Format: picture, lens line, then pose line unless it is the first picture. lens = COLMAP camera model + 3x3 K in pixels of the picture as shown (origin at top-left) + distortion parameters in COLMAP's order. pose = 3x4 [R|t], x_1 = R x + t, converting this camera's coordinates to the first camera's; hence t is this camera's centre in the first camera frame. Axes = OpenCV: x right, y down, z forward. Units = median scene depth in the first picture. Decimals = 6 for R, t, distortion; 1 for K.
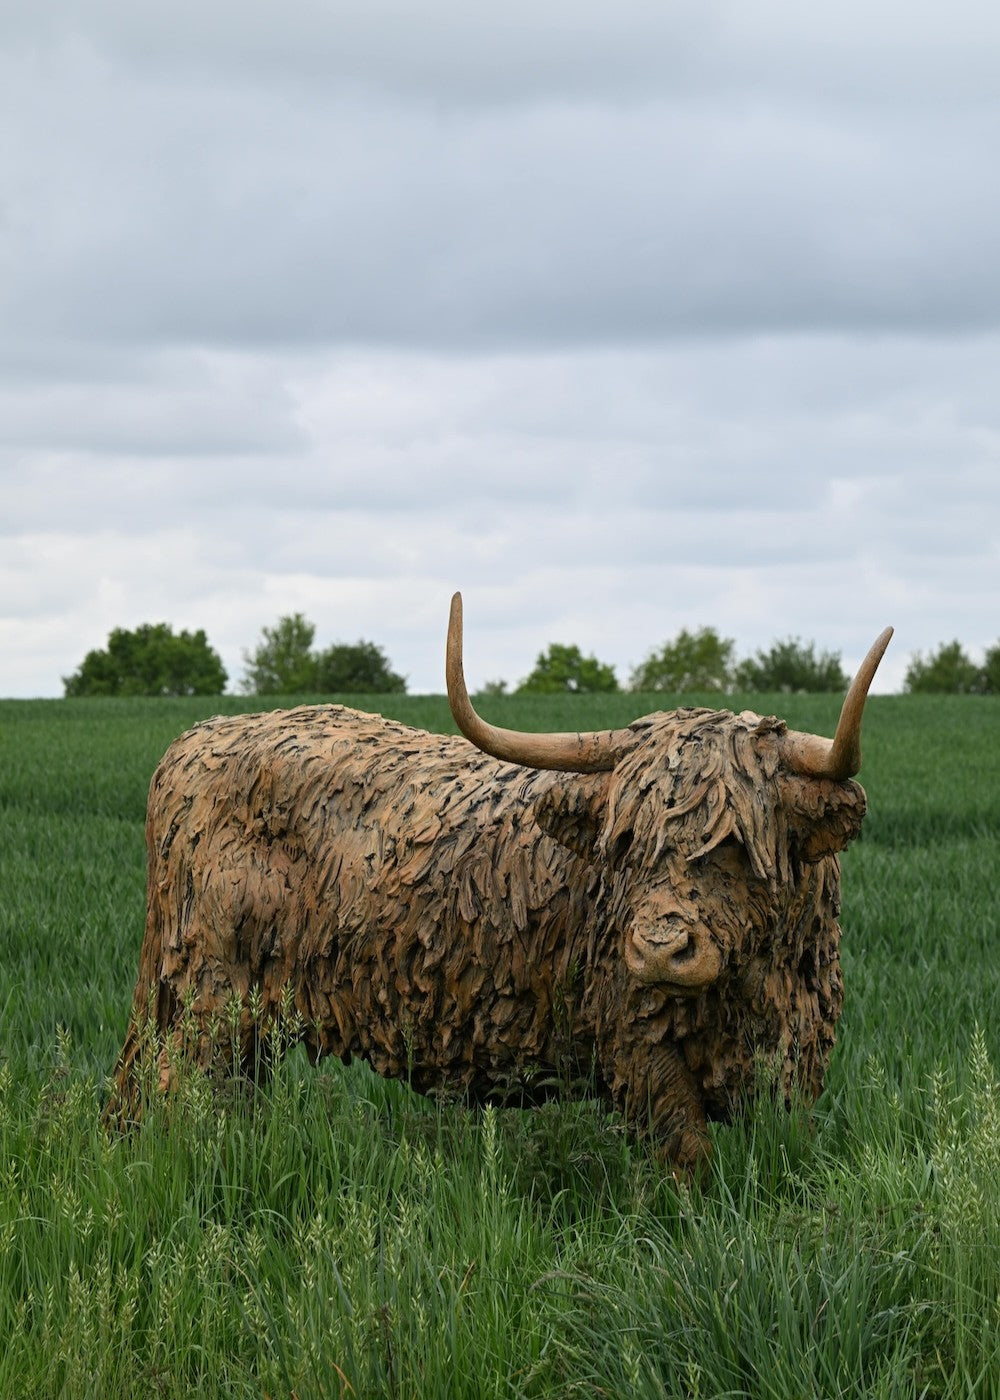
lens RADIAL K [[7356.4, 0, 497.4], [0, 7356.4, 698.3], [0, 0, 1]] dist [0.493030, 0.000000]
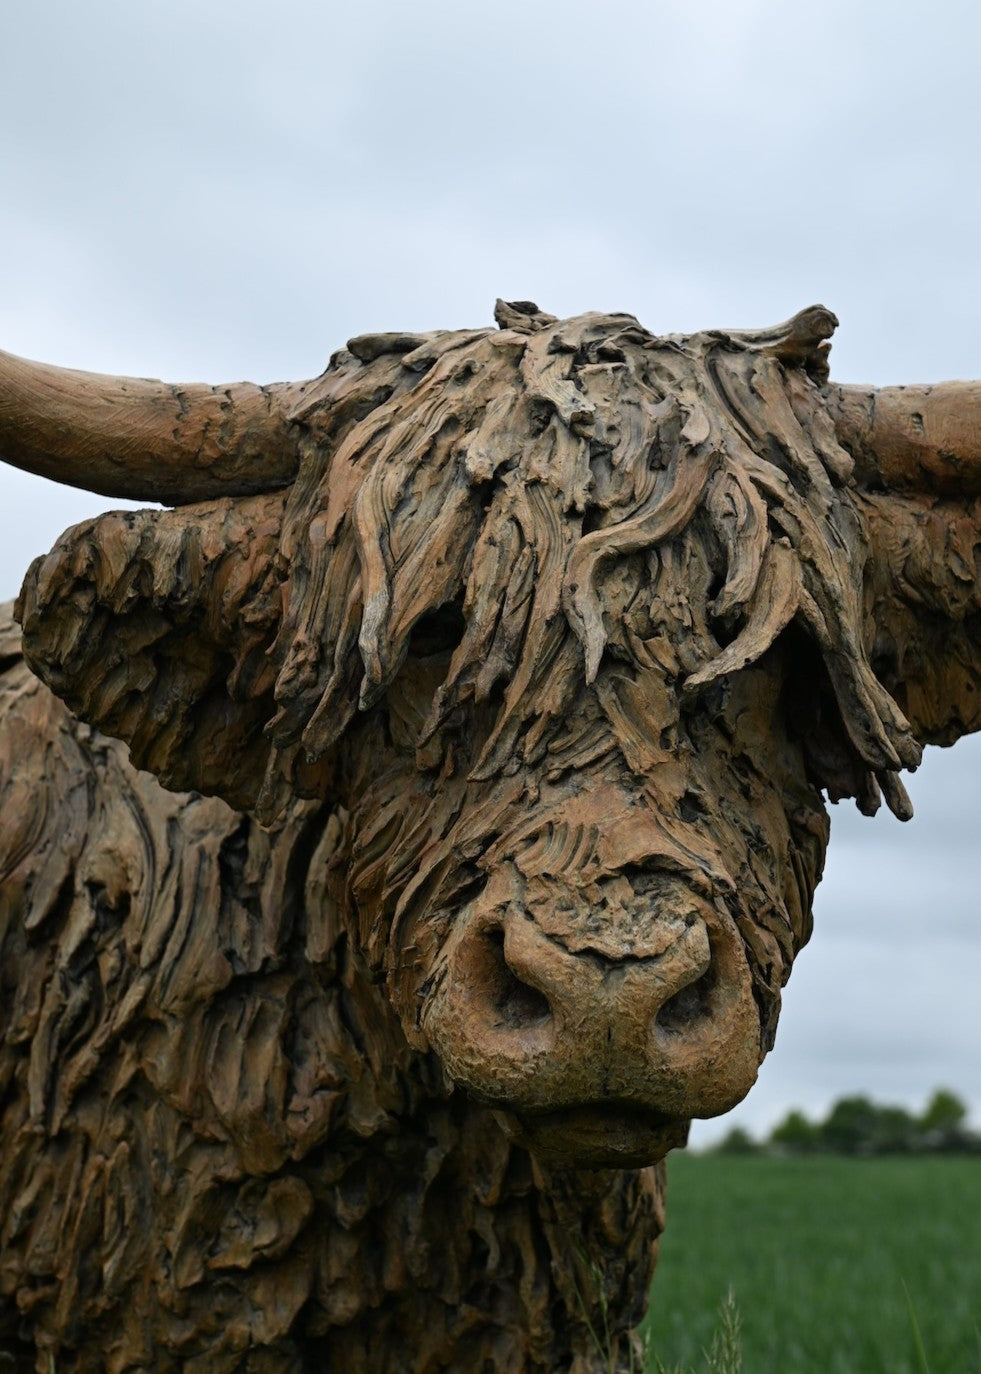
lens RADIAL K [[3008.4, 0, 495.2], [0, 3008.4, 682.4], [0, 0, 1]] dist [0.047908, 0.000000]
pose [[0.895901, 0.069052, 0.438854, -0.034391], [0.014962, 0.982596, -0.185152, 0.043962], [-0.444001, 0.172444, 0.879276, 0.890379]]
